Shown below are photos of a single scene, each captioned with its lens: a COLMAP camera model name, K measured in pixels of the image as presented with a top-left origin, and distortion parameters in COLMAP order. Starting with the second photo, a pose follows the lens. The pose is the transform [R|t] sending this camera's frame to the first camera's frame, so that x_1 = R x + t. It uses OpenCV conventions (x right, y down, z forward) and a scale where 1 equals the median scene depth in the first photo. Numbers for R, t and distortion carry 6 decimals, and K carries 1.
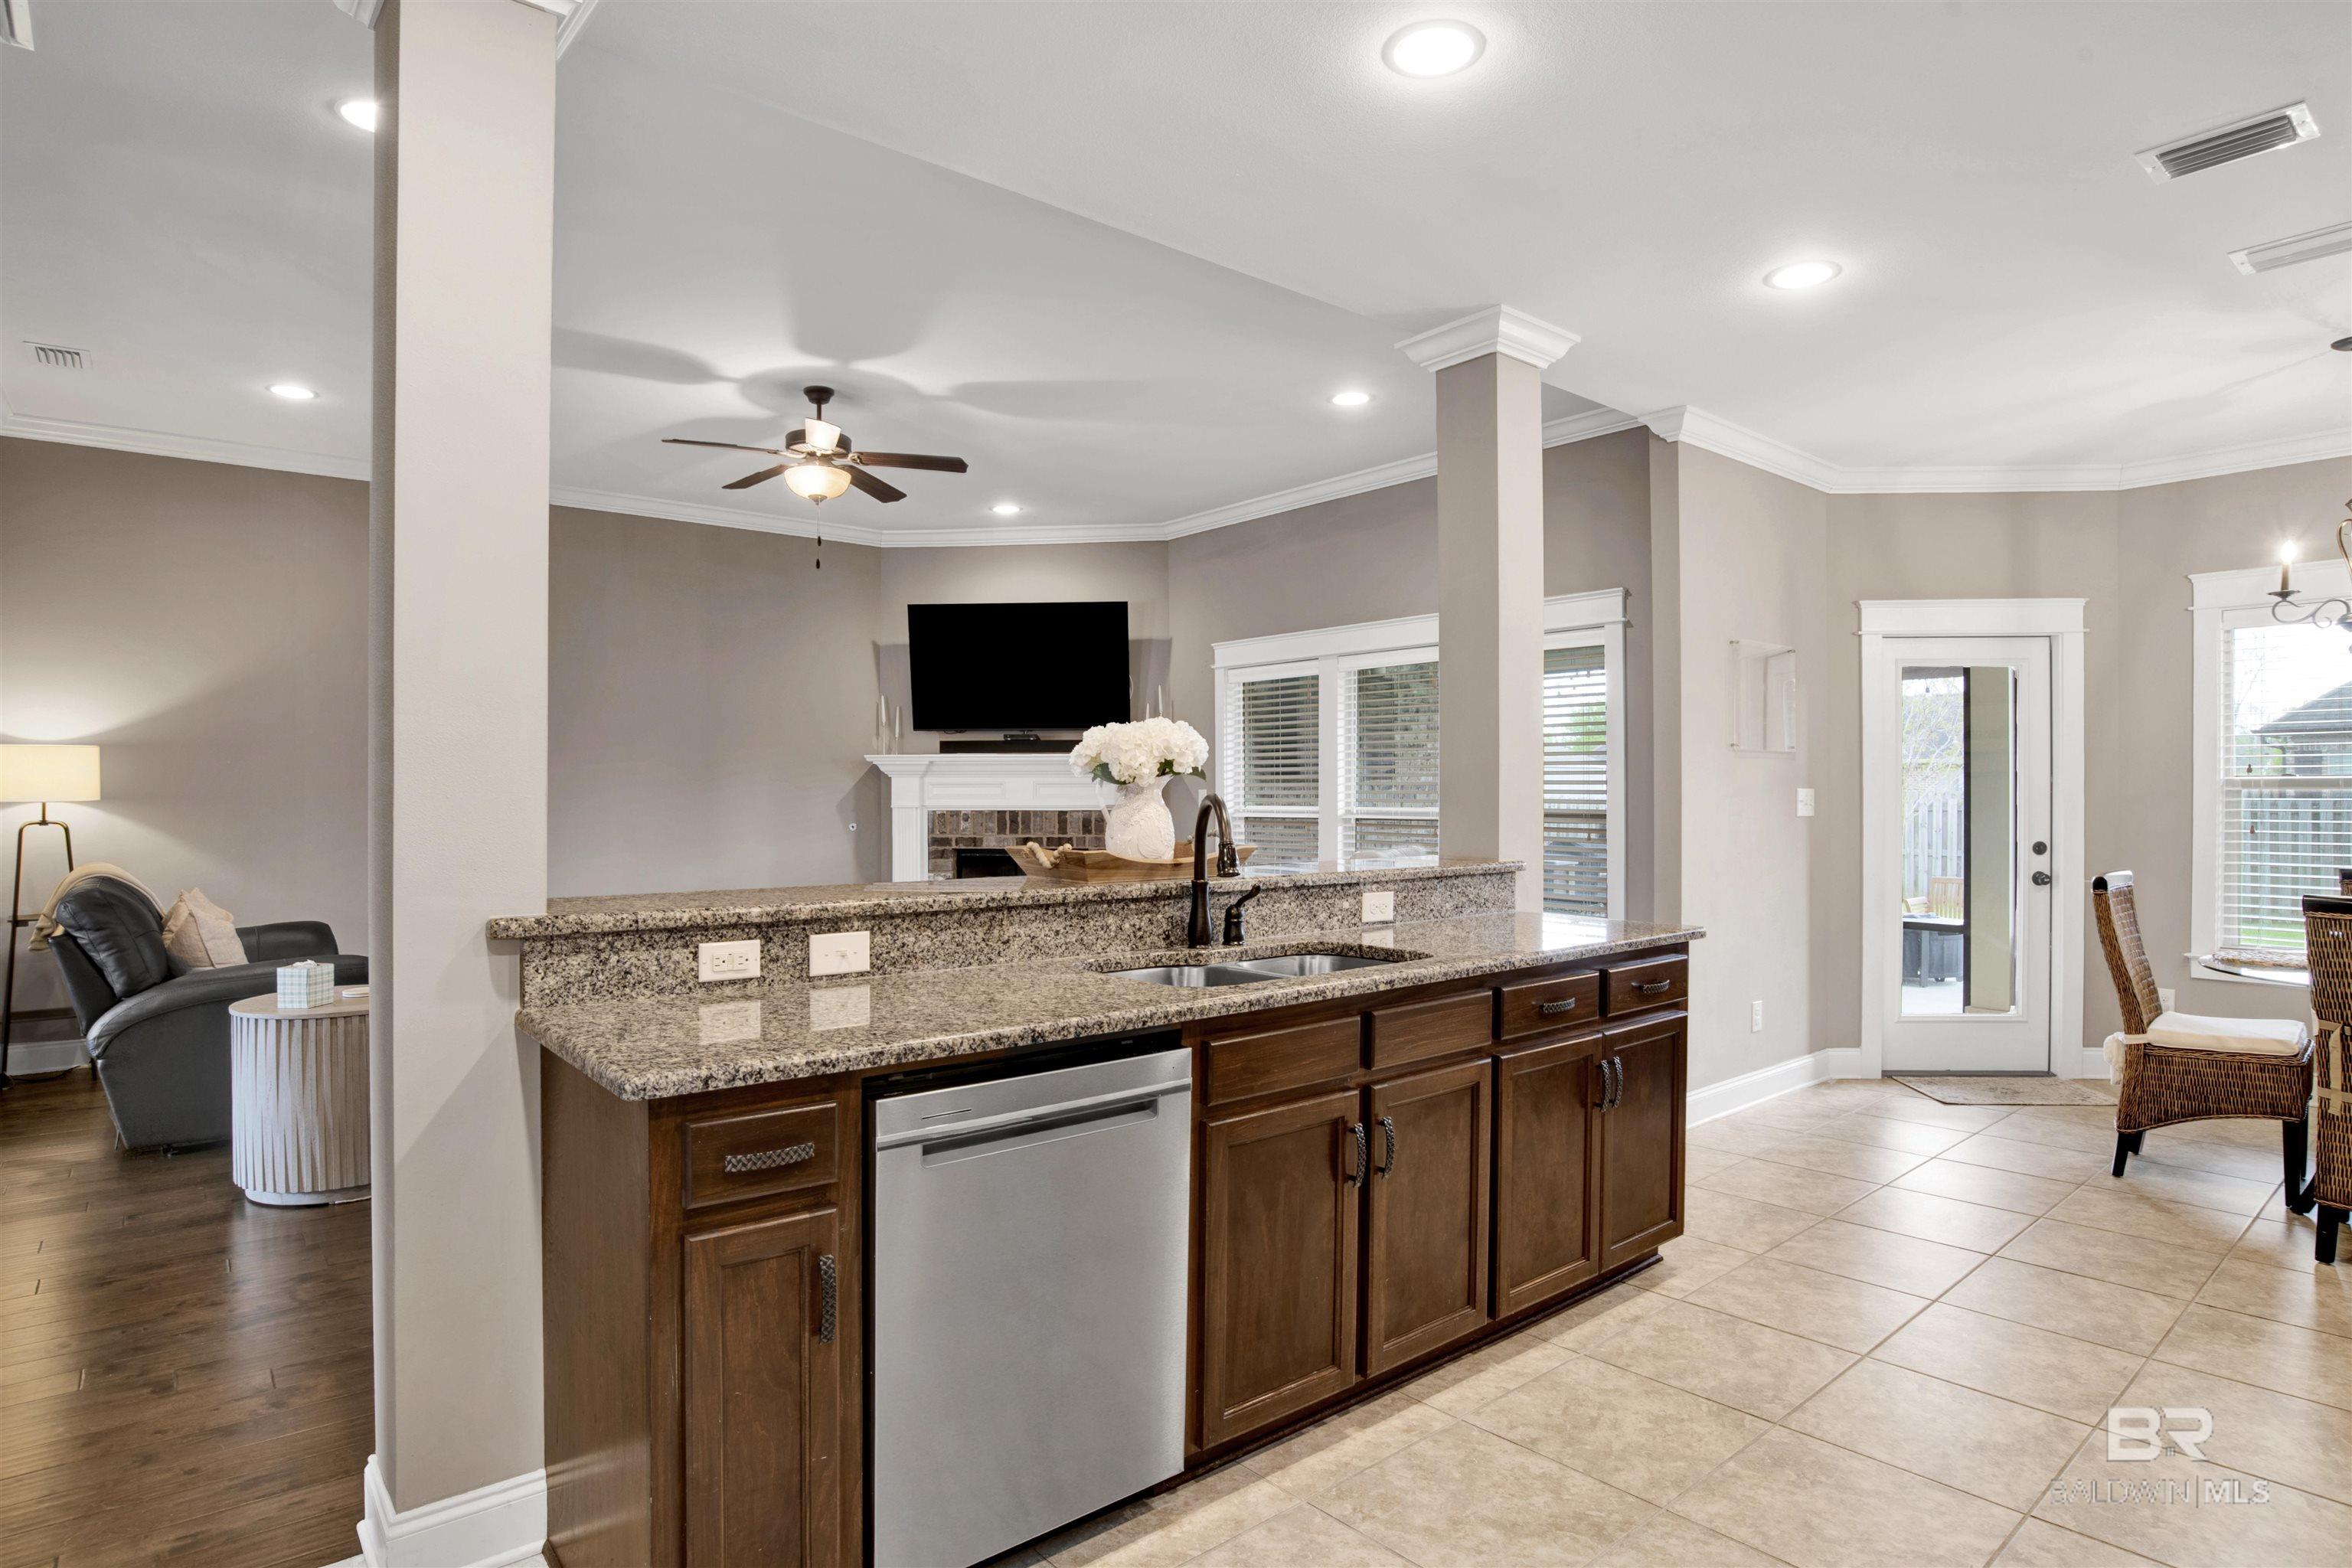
lens RADIAL K [[1240.7, 0, 1231.3], [0, 1240.7, 777.3], [0, 0, 1]] dist [-0.034839, 0.001972]
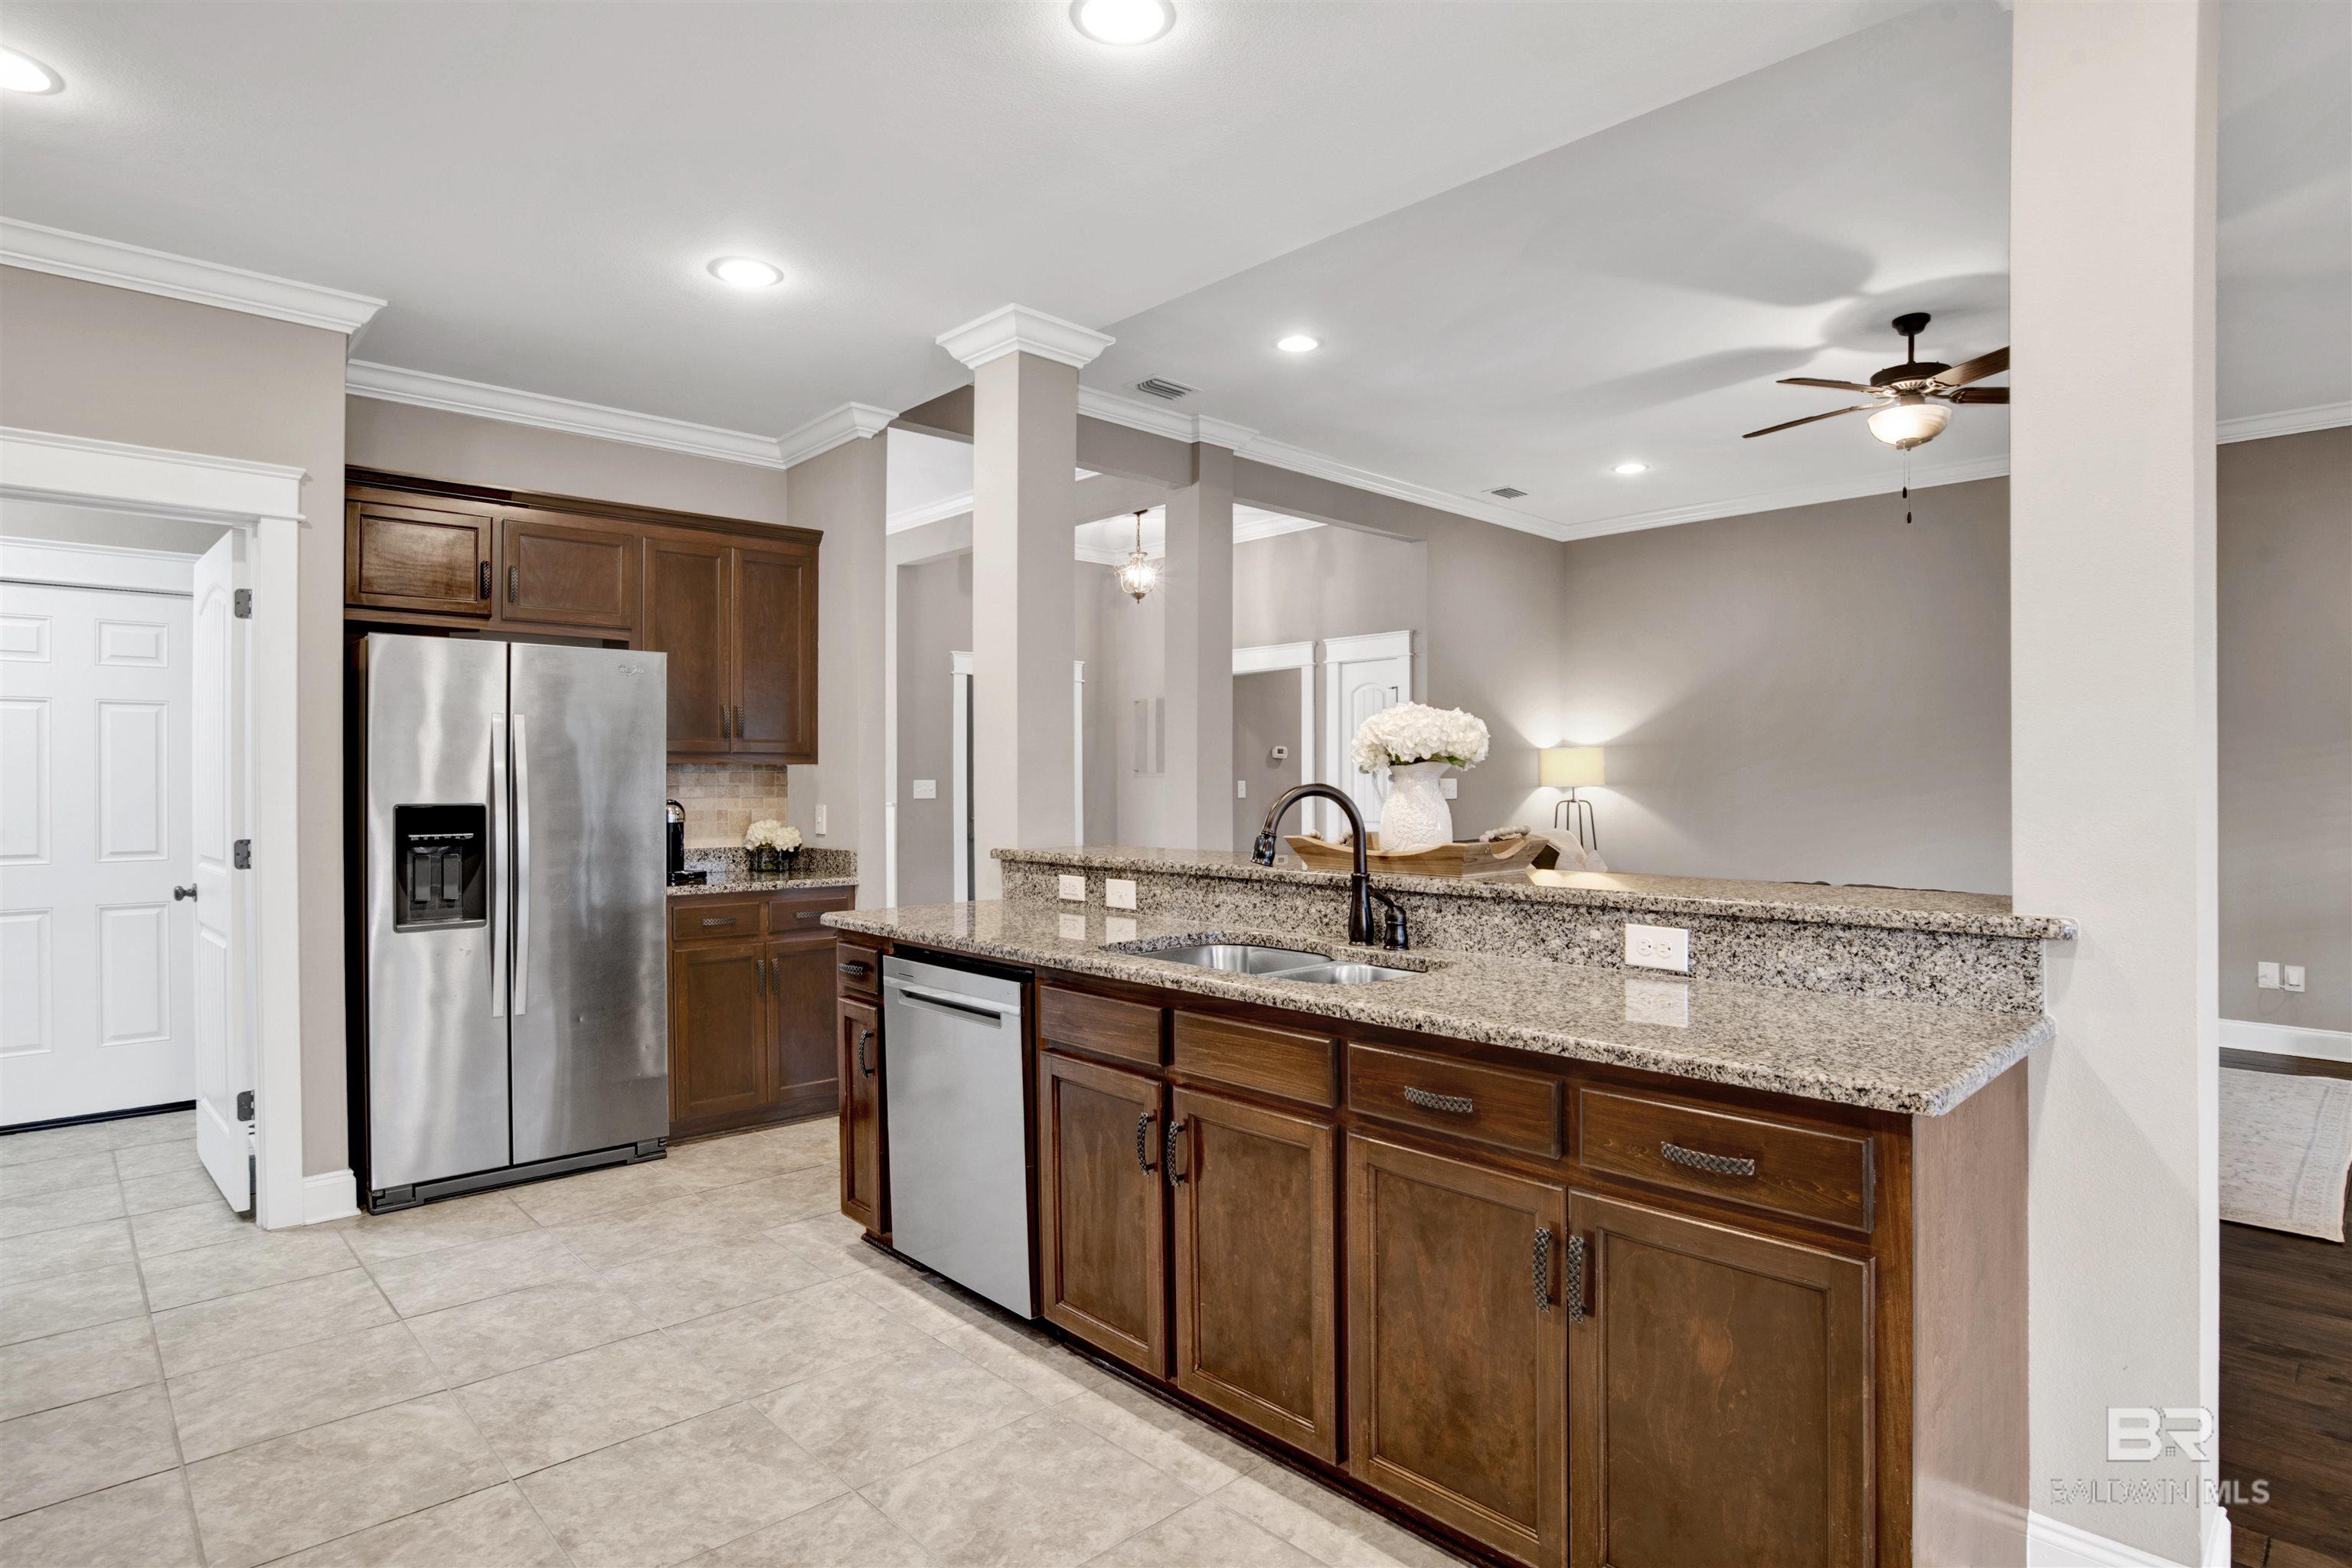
lens RADIAL K [[1240.7, 0, 1184.7], [0, 1240.7, 759.7], [0, 0, 1]] dist [-0.034839, 0.001972]
pose [[0.055374, -0.015196, -0.998350, 1.104101], [0.013254, 0.999807, -0.014483, 0.008215], [0.998378, -0.012430, 0.055565, 0.973161]]
